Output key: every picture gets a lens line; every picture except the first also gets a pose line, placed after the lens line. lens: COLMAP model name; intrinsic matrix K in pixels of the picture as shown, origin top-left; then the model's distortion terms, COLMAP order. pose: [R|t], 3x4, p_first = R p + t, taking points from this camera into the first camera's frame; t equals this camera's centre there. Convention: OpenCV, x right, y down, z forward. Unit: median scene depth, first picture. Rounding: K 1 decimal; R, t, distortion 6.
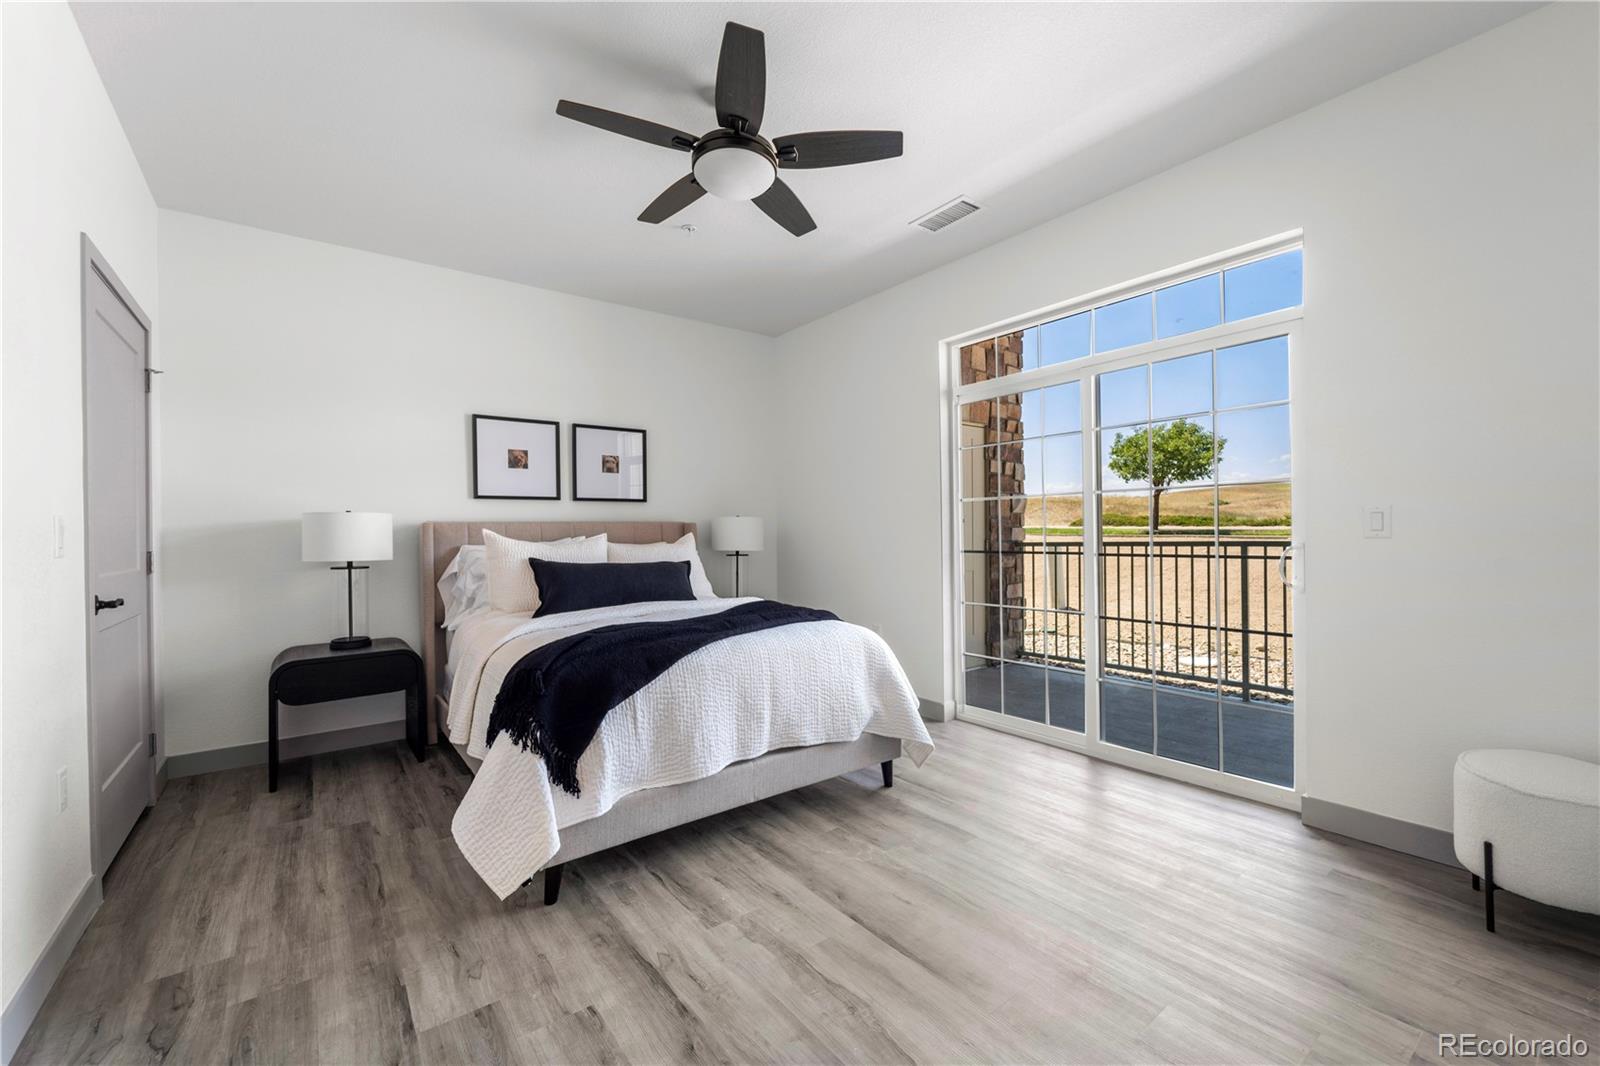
lens RADIAL K [[658.3, 0, 798.9], [0, 658.3, 527.3], [0, 0, 1]] dist [0.002375, -0.000160]
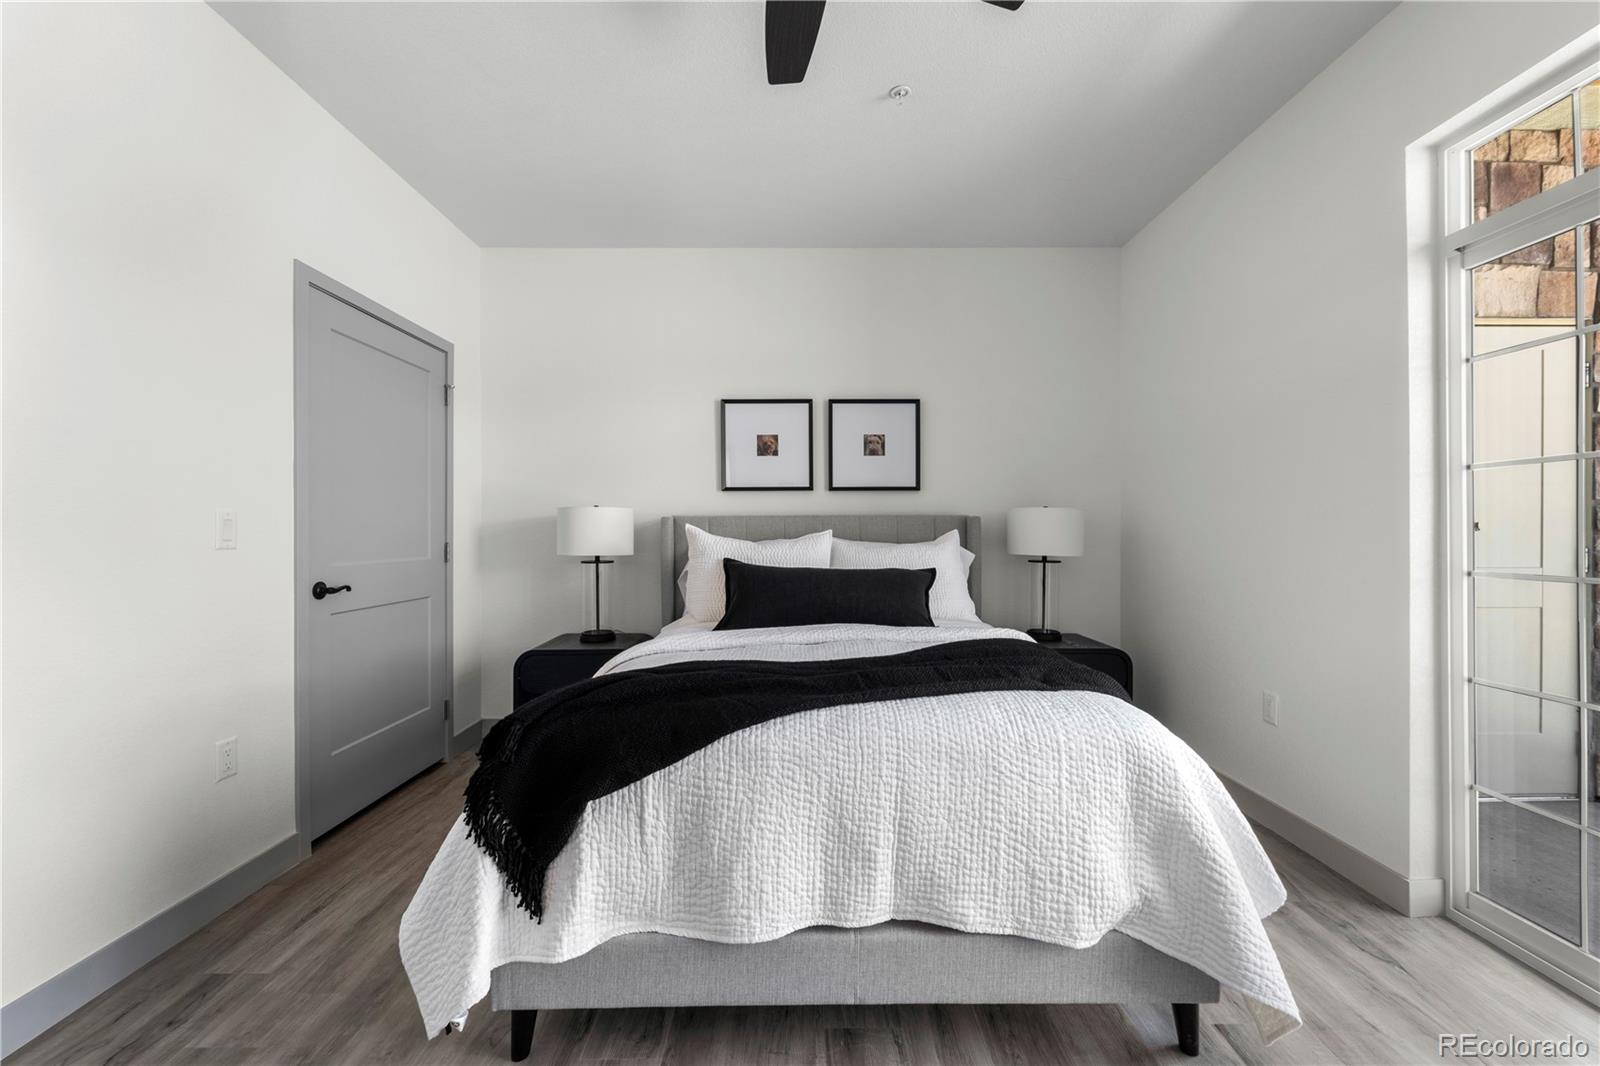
lens RADIAL K [[658.3, 0, 798.9], [0, 658.3, 527.3], [0, 0, 1]] dist [0.002375, -0.000160]
pose [[0.799669, 0.006216, -0.600409, 0.197096], [-0.001721, 0.999966, 0.008061, -0.000295], [0.600439, -0.005413, 0.799652, 0.437994]]
